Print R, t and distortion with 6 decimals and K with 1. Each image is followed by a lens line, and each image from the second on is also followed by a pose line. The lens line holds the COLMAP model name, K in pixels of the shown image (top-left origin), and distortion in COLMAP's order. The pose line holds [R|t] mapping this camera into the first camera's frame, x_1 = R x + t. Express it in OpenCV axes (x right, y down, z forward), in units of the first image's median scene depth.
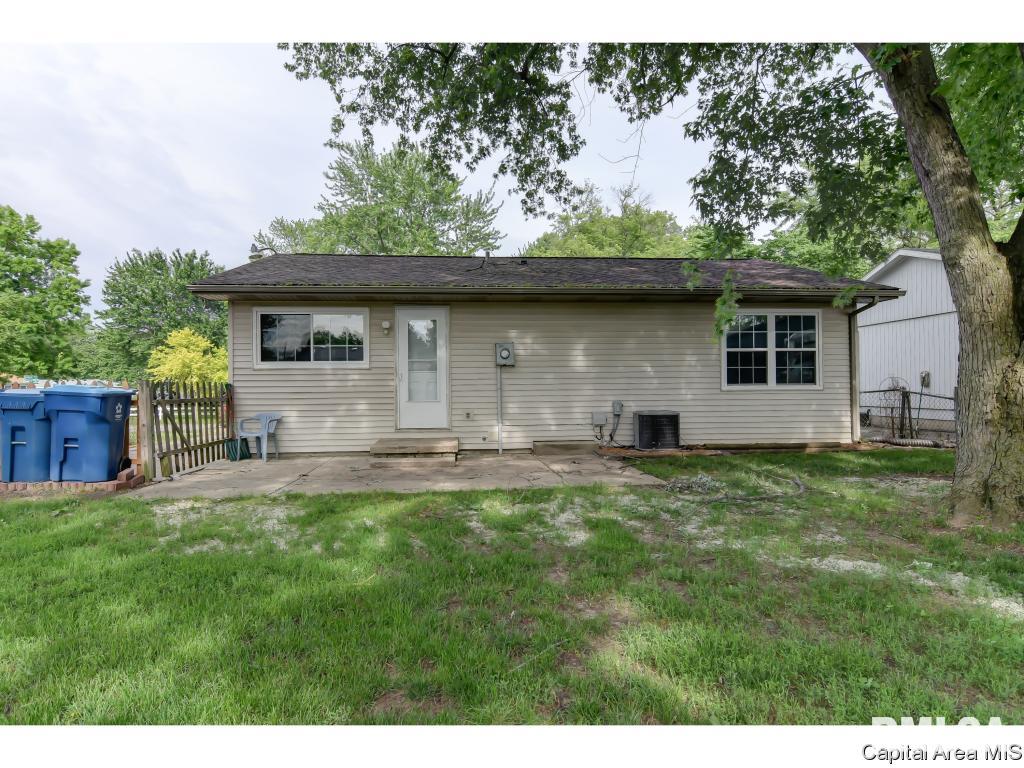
lens RADIAL K [[577.1, 0, 511.5], [0, 577.1, 390.0], [0, 0, 1]] dist [0.007058, -0.005682]
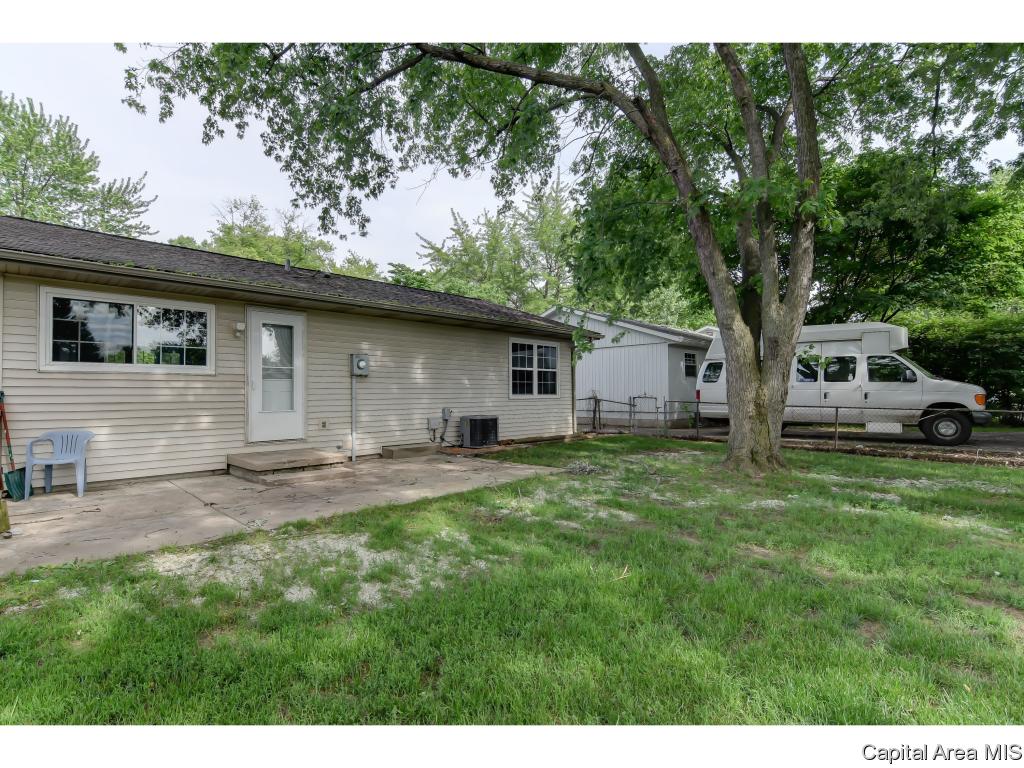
lens RADIAL K [[490.4, 0, 504.1], [0, 490.4, 384.3], [0, 0, 1]] dist [-0.001514, -0.005037]
pose [[0.767196, 0.016654, 0.641197, -0.373876], [-0.000213, 0.999669, -0.025709, -0.003973], [-0.641413, 0.019587, 0.766946, 0.150553]]
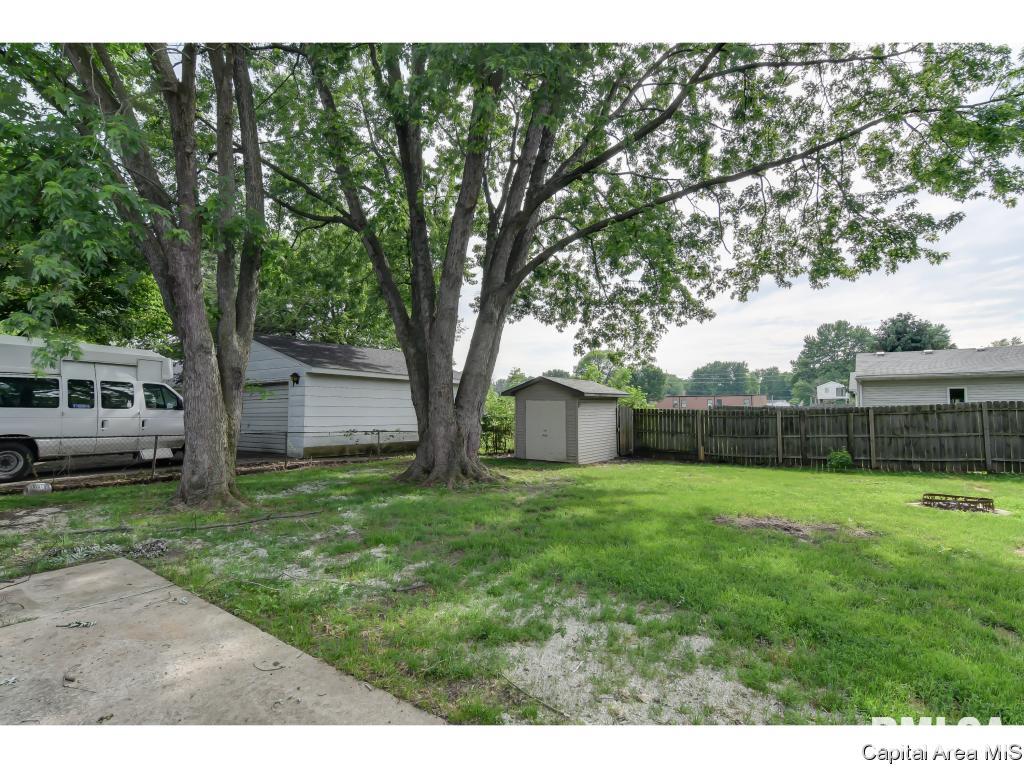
lens RADIAL K [[490.4, 0, 511.4], [0, 490.4, 384.7], [0, 0, 1]] dist [-0.001514, -0.005037]
pose [[-0.757331, 0.044671, 0.651501, -0.388899], [0.011611, 0.998421, -0.054961, -0.023095], [-0.652928, -0.034059, -0.756654, 0.780897]]
